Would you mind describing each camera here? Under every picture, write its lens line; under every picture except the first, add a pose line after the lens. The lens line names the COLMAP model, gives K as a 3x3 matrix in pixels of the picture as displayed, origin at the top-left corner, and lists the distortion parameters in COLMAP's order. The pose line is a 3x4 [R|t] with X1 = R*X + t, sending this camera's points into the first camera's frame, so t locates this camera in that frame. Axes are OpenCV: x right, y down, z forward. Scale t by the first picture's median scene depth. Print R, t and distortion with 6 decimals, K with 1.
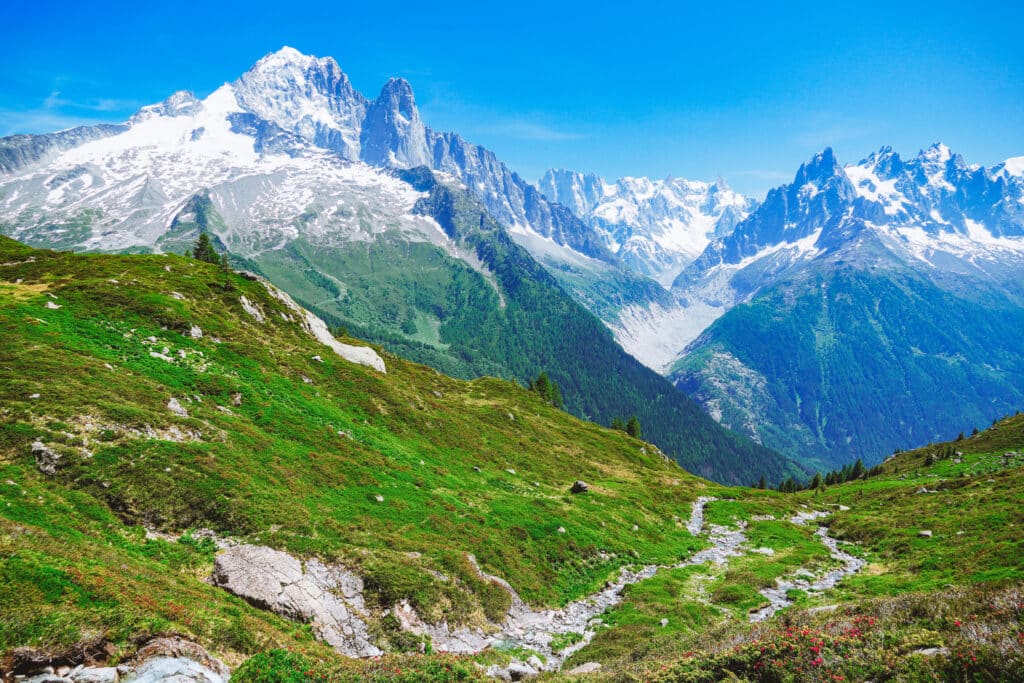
lens RADIAL K [[769.1, 0, 514.1], [0, 769.1, 344.1], [0, 0, 1]] dist [-0.048581, 0.066260]
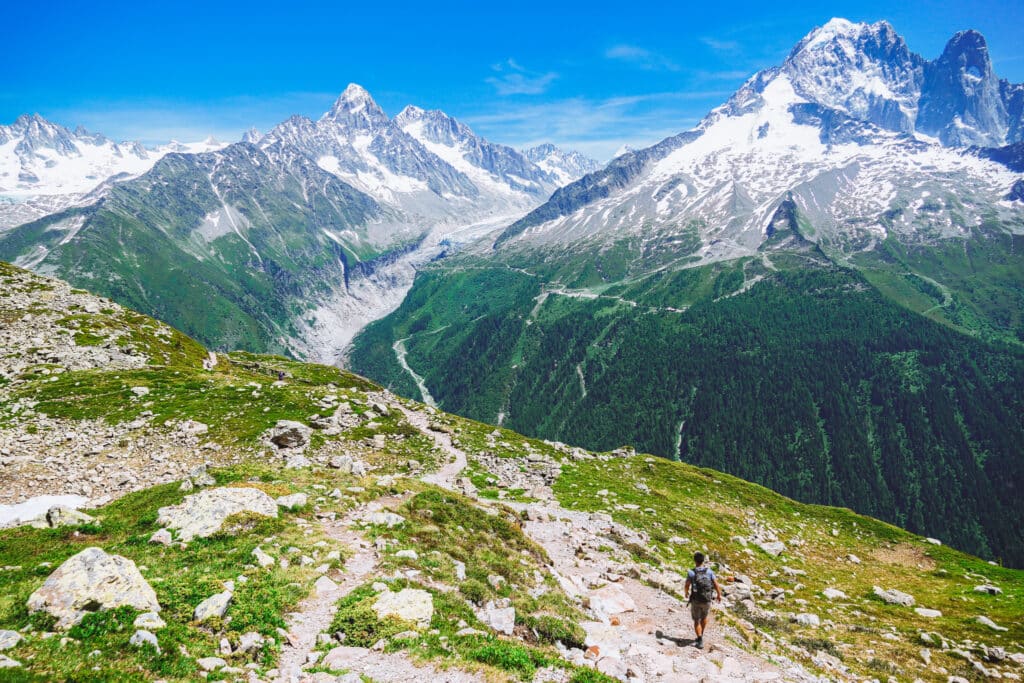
lens RADIAL K [[769.1, 0, 513.5], [0, 769.1, 343.1], [0, 0, 1]] dist [-0.048581, 0.066260]
pose [[0.812790, 0.038202, -0.581303, -0.069536], [-0.000658, 0.997907, 0.064660, -0.049531], [0.582557, -0.052172, 0.811114, -0.105092]]
